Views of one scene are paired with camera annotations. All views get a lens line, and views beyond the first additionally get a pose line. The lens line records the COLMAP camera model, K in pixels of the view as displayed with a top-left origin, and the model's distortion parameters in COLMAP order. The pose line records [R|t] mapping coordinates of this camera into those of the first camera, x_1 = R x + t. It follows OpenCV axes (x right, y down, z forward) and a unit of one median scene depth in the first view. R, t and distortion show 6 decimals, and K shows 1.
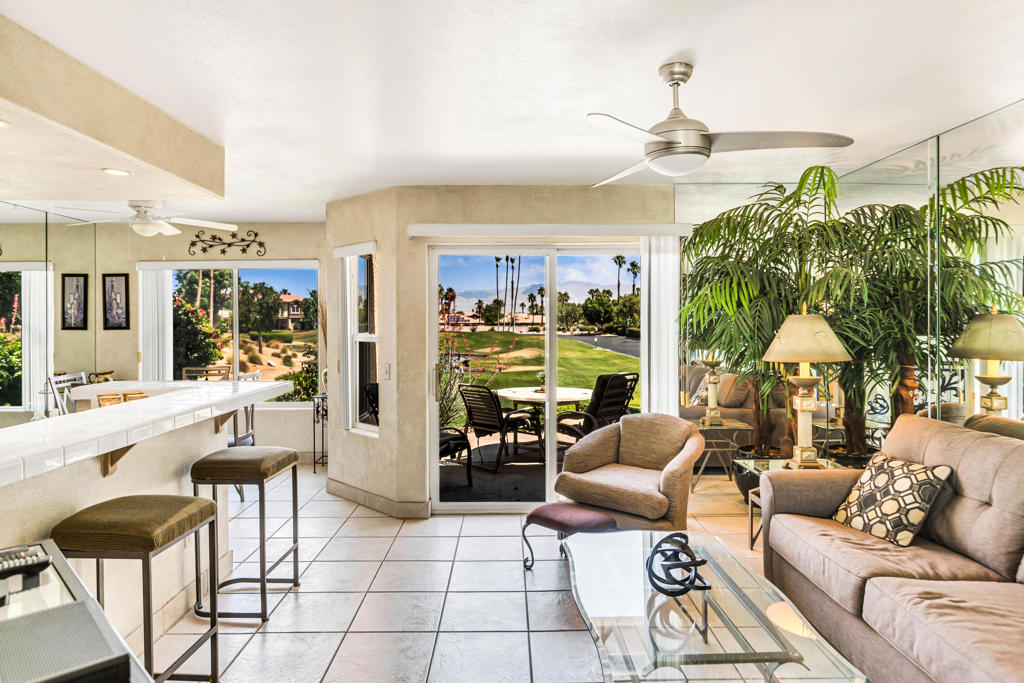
lens RADIAL K [[619.6, 0, 507.3], [0, 619.6, 331.0], [0, 0, 1]] dist [-0.004543, 0.001909]
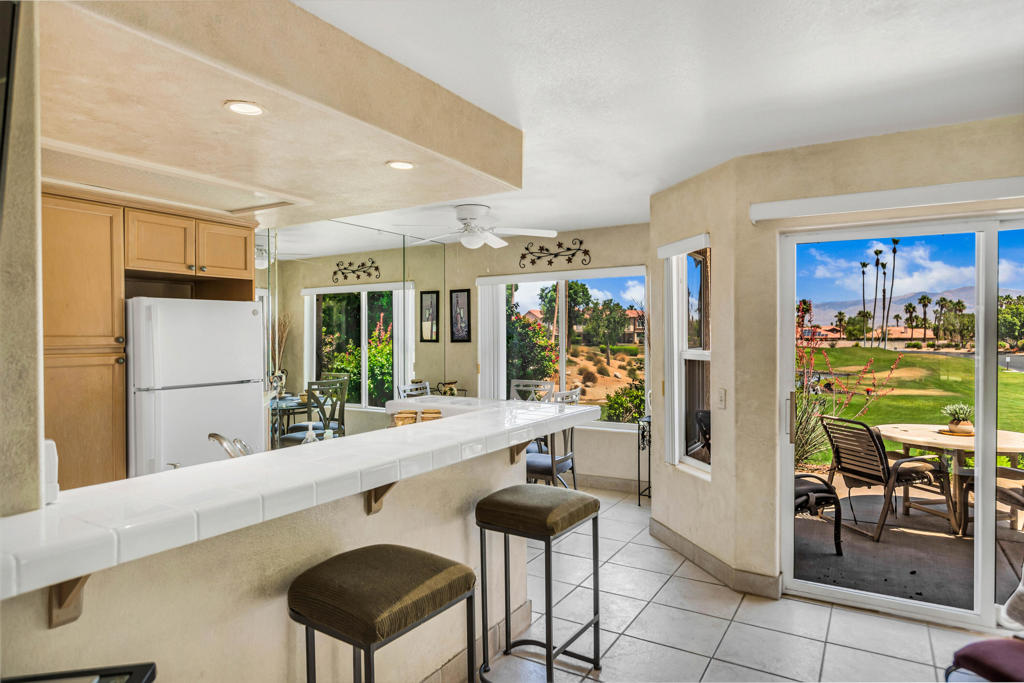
lens RADIAL K [[619.6, 0, 505.0], [0, 619.6, 337.0], [0, 0, 1]] dist [-0.004543, 0.001909]
pose [[0.856524, 0.002717, -0.516100, -0.024206], [-0.009602, 0.999897, -0.010671, -0.001040], [0.516018, 0.014096, 0.856462, 0.176733]]
